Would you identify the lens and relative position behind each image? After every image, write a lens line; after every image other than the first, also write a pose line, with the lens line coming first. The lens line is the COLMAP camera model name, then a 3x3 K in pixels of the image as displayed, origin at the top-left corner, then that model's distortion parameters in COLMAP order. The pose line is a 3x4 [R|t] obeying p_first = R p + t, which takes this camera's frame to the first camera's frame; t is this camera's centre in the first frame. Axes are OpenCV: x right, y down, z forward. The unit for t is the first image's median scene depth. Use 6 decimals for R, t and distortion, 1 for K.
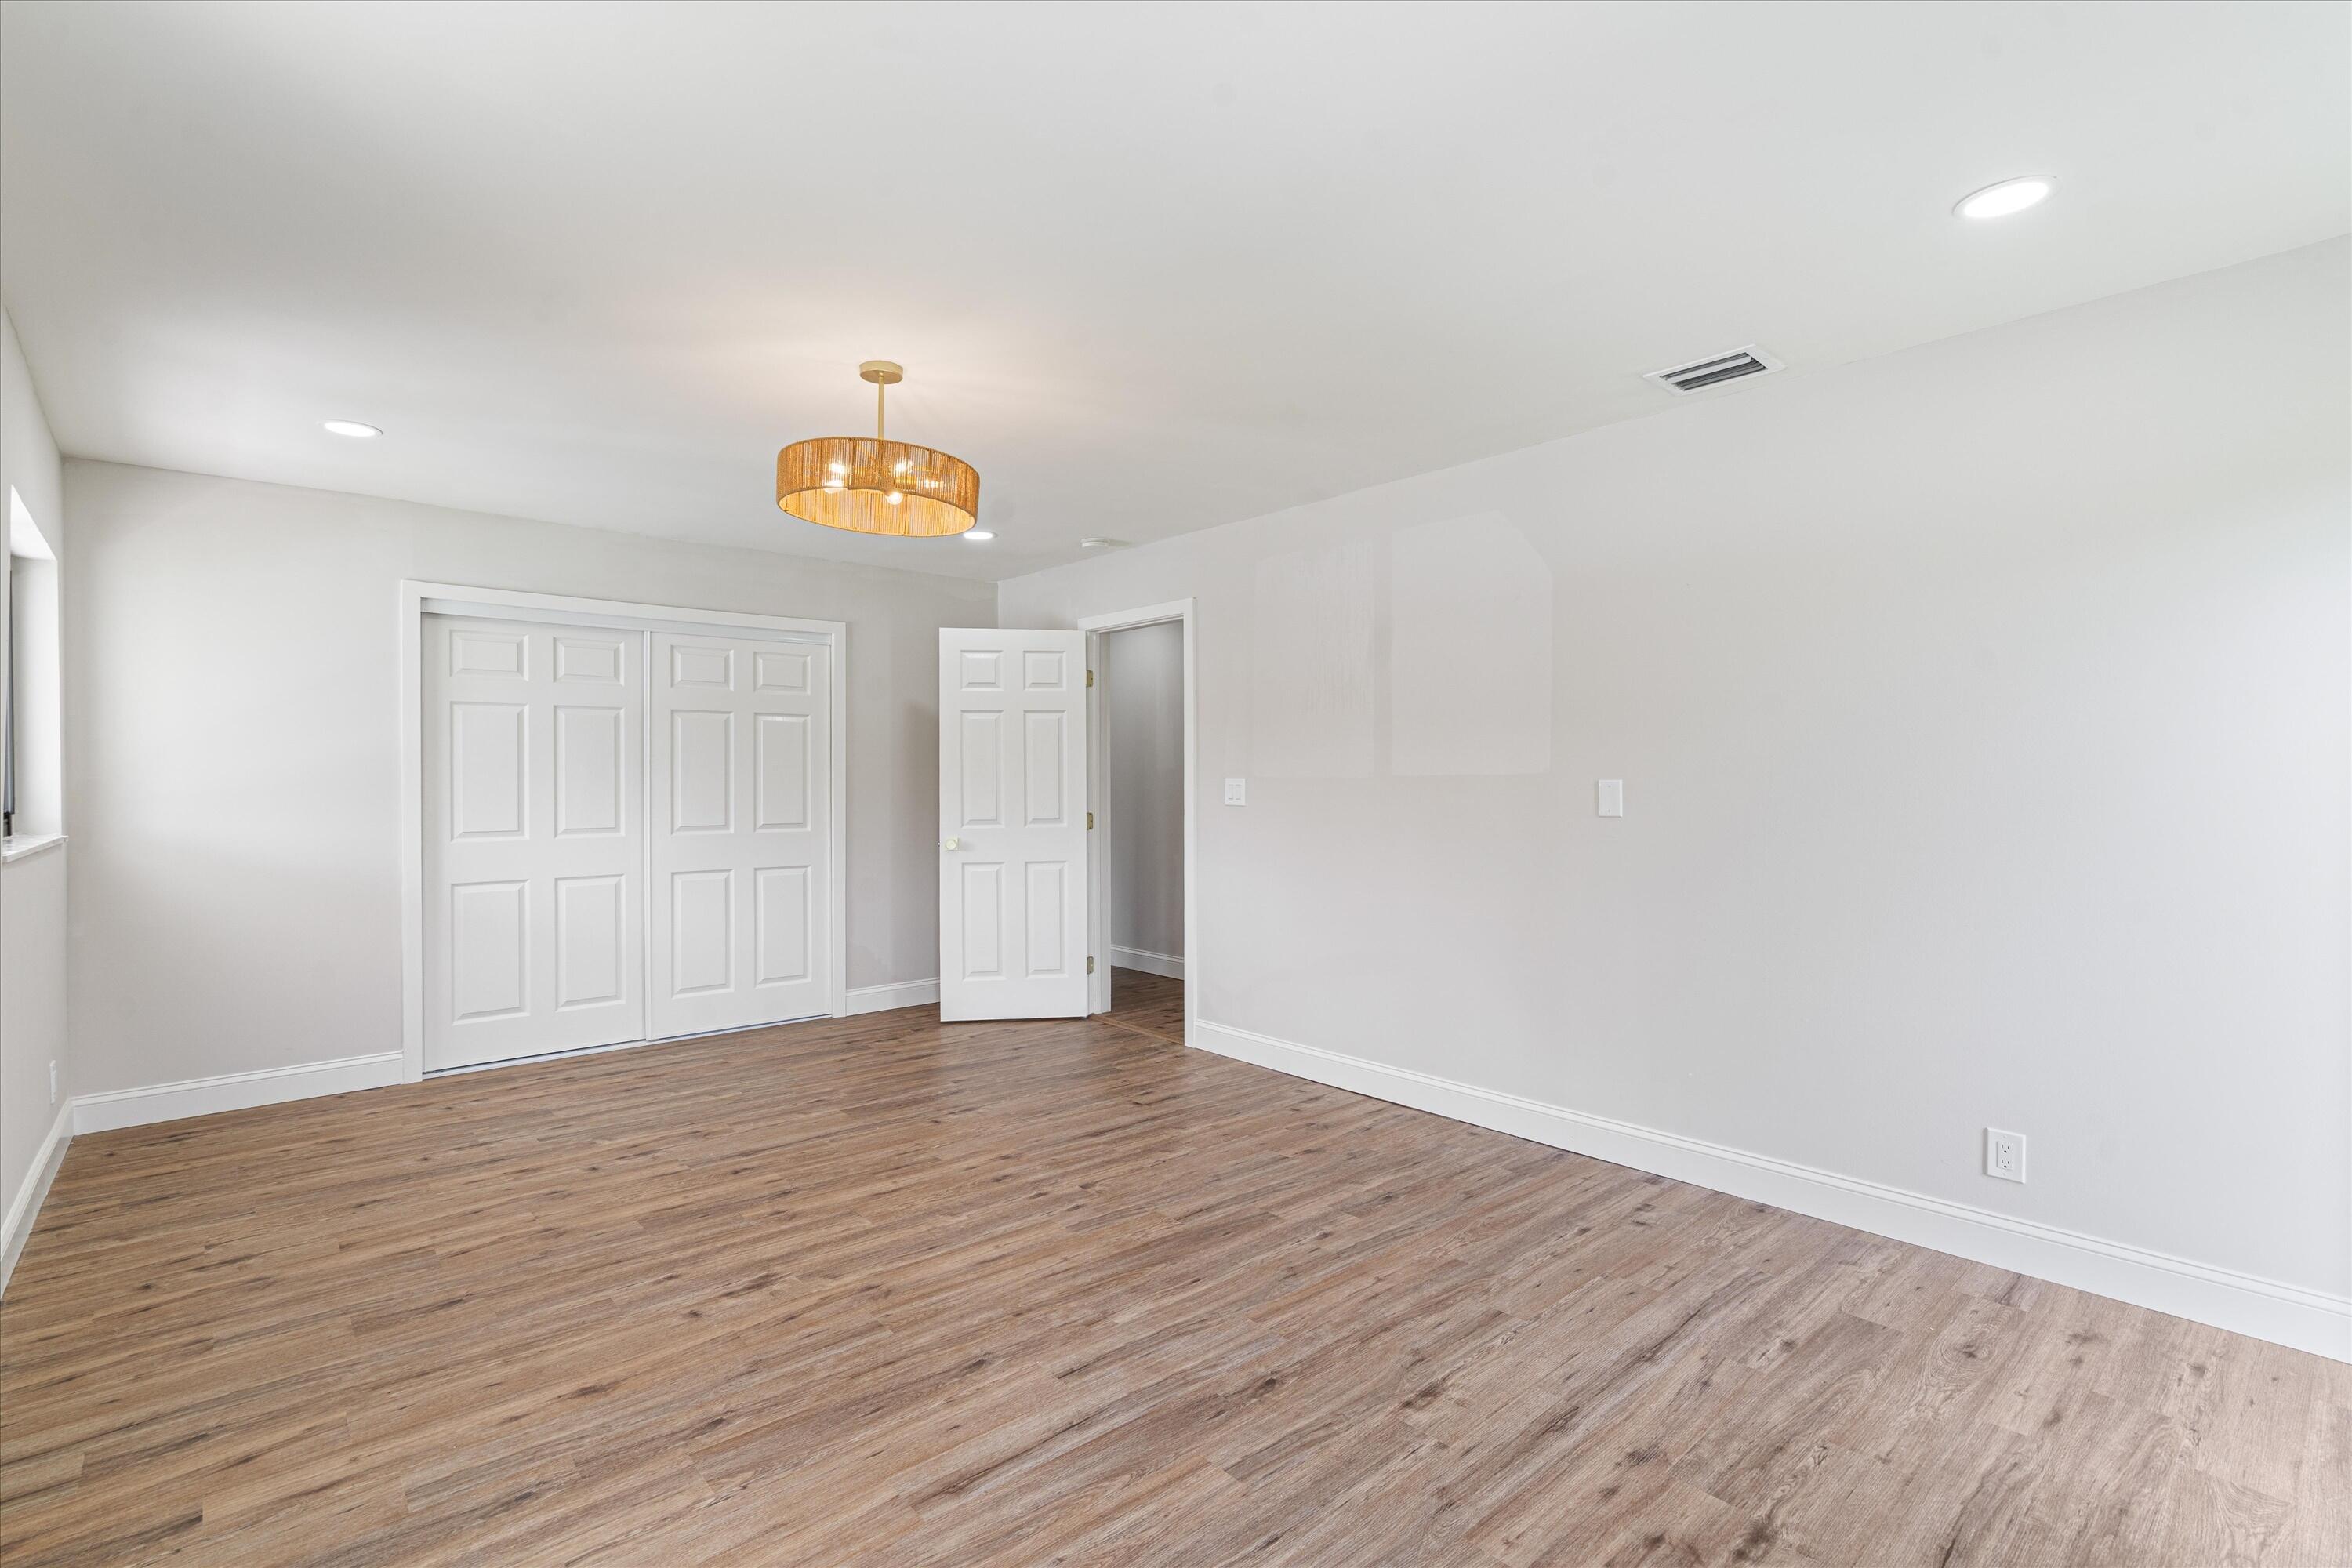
lens RADIAL K [[1082.3, 0, 1173.8], [0, 1082.3, 785.4], [0, 0, 1]] dist [-0.001842, -0.000750]
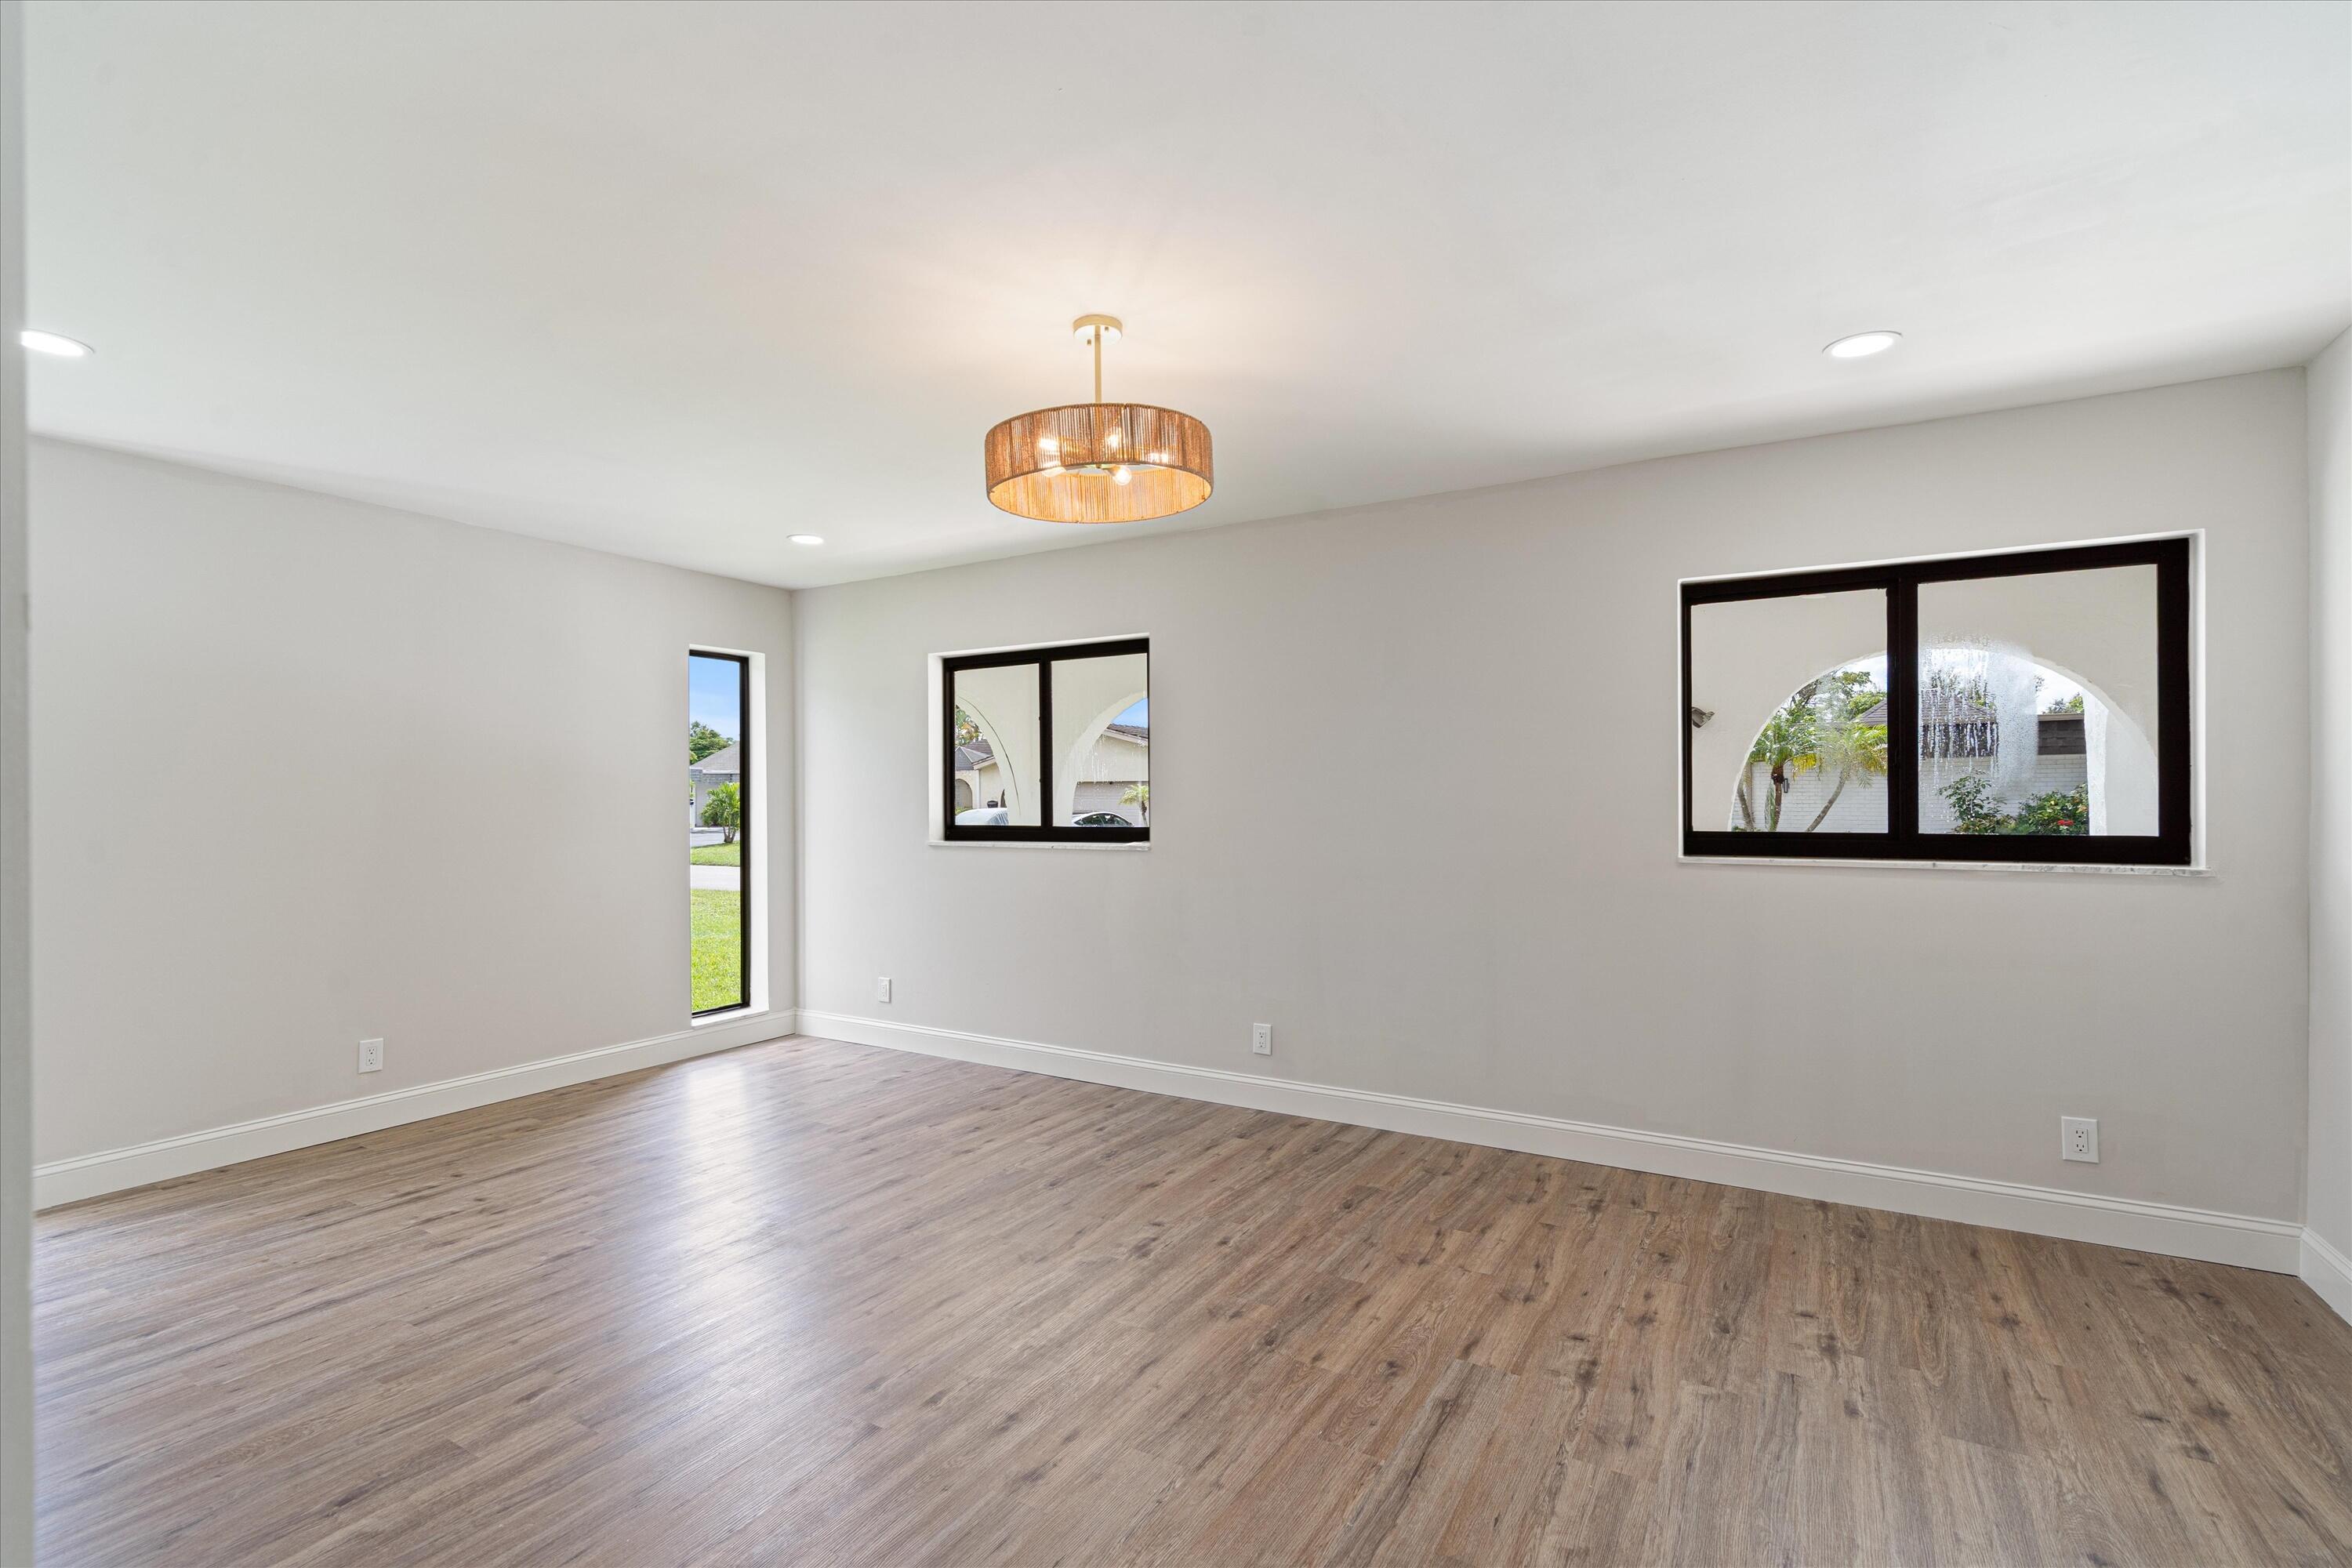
lens RADIAL K [[1082.3, 0, 1176.0], [0, 1082.3, 792.0], [0, 0, 1]] dist [-0.001842, -0.000750]
pose [[-0.954058, 0.001285, -0.299619, -0.072513], [0.002551, 0.999989, -0.003833, -0.013429], [0.299611, -0.004421, -0.954051, 1.941931]]
